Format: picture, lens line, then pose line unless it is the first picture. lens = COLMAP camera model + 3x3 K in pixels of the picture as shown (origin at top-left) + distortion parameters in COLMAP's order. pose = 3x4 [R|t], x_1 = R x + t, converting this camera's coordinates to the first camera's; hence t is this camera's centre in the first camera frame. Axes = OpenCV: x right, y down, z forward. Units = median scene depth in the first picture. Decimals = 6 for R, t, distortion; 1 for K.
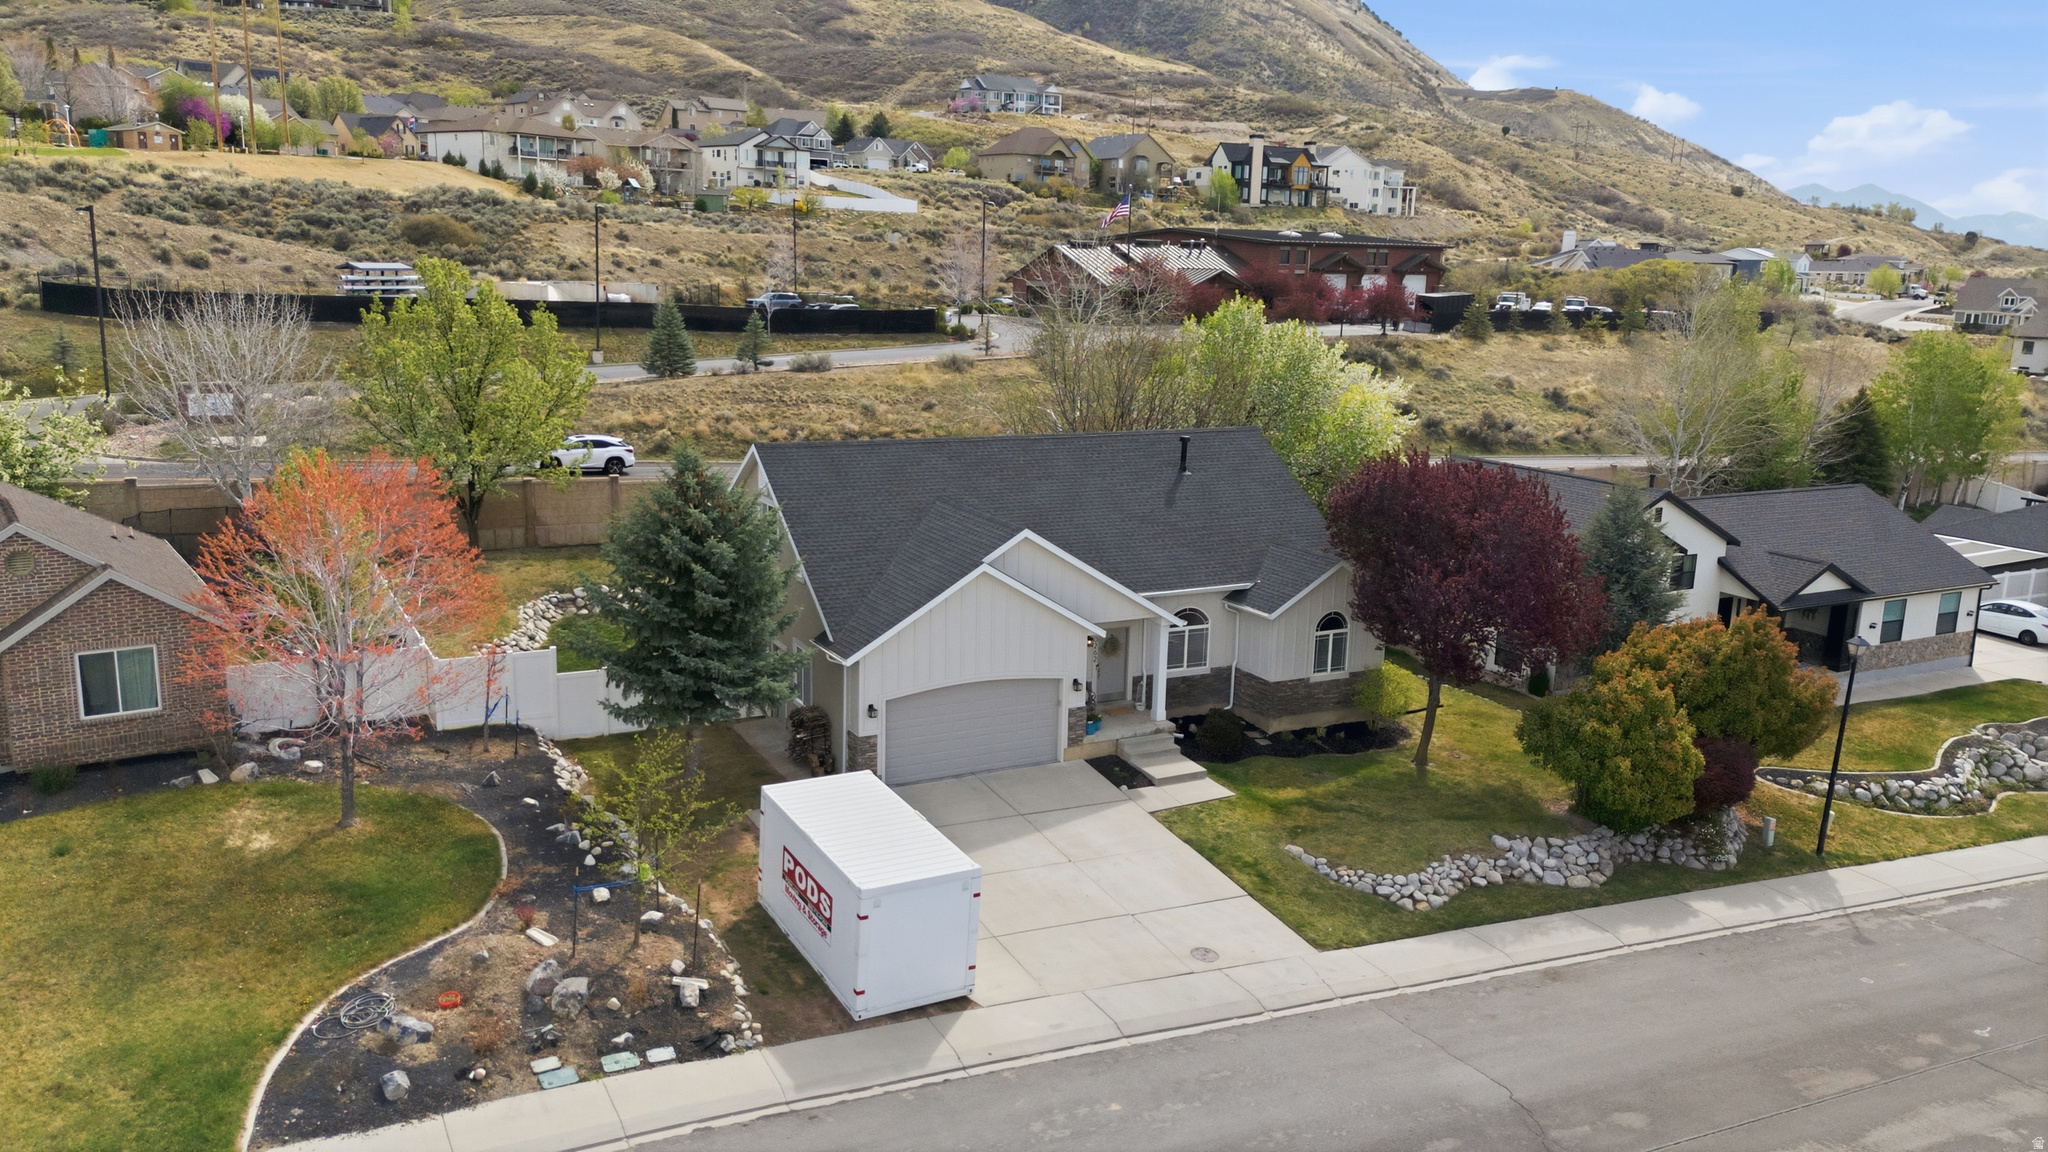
lens RADIAL K [[1504.3, 0, 1029.0], [0, 1504.3, 579.2], [0, 0, 1]] dist [0.068888, -0.058287]
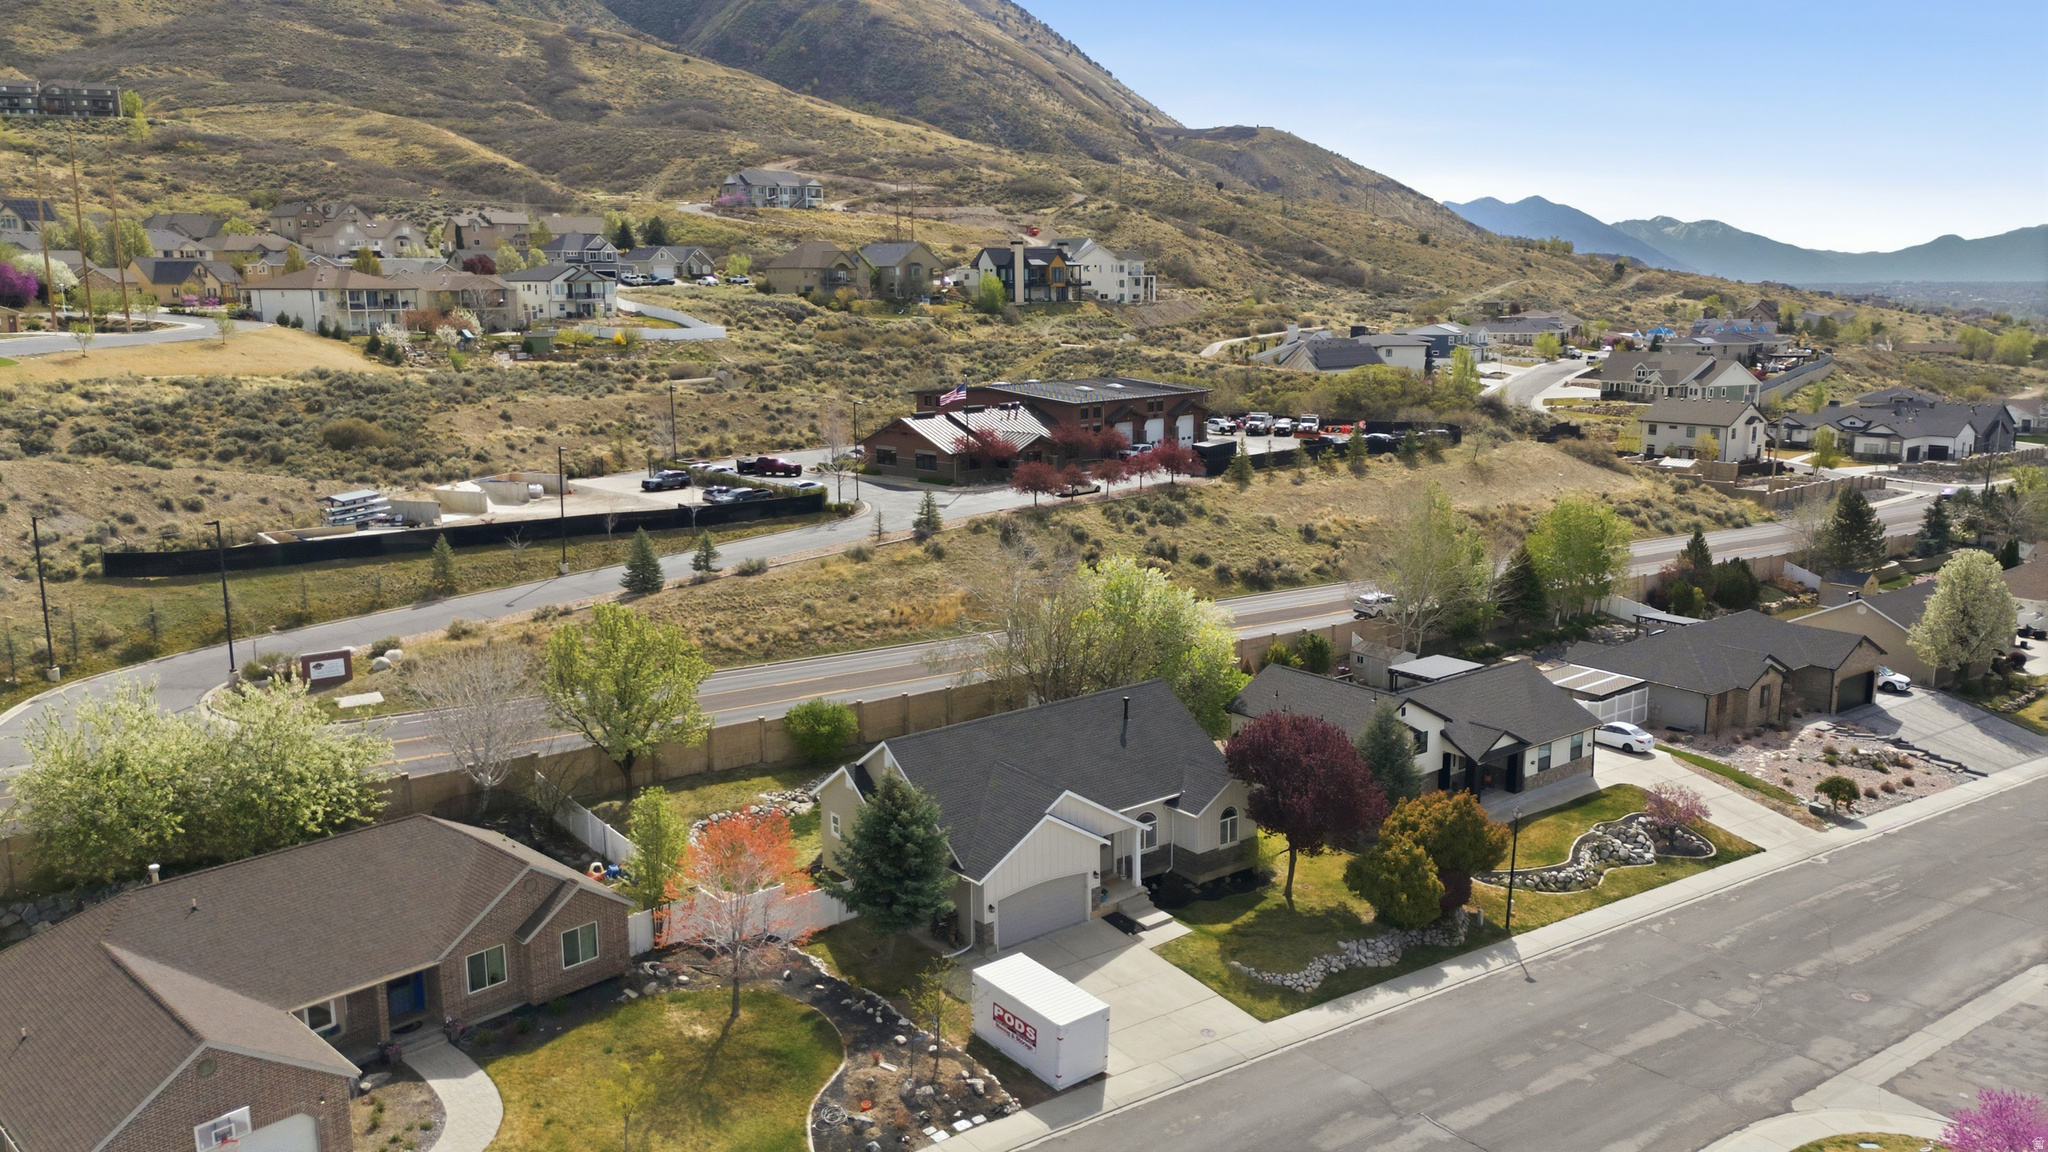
lens RADIAL K [[1504.3, 0, 1033.8], [0, 1504.3, 575.5], [0, 0, 1]] dist [0.068888, -0.058287]
pose [[0.983705, -0.067817, 0.166510, -0.141449], [0.071088, 0.997375, -0.013759, -0.117972], [-0.165140, 0.025371, 0.985944, -0.321042]]
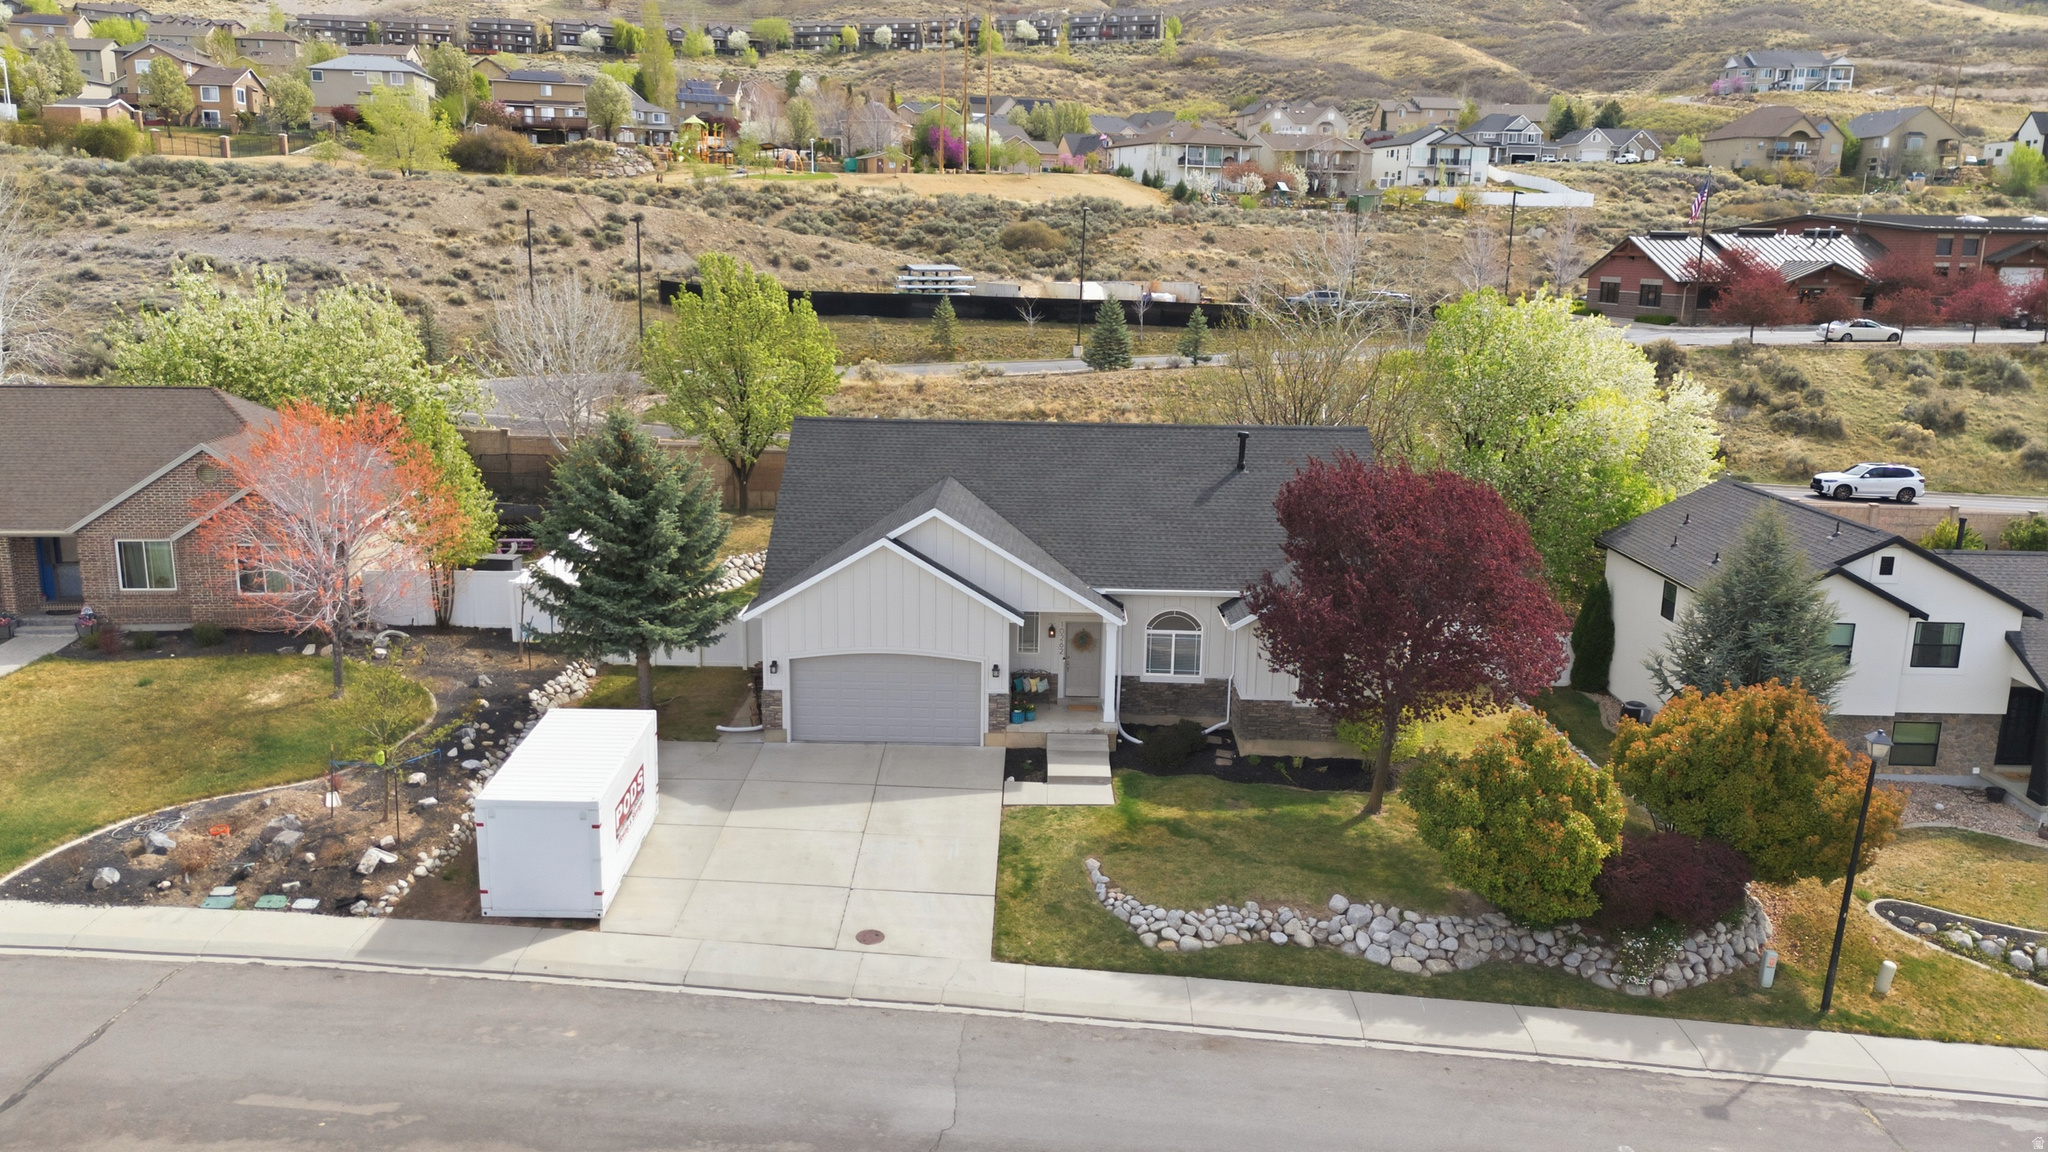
lens RADIAL K [[1504.3, 0, 1026.5], [0, 1504.3, 583.8], [0, 0, 1]] dist [0.068888, -0.058287]
pose [[0.876444, 0.095528, -0.471933, 0.243386], [-0.095754, 0.995125, 0.023603, -0.005673], [0.471887, 0.024503, 0.881318, 0.063716]]
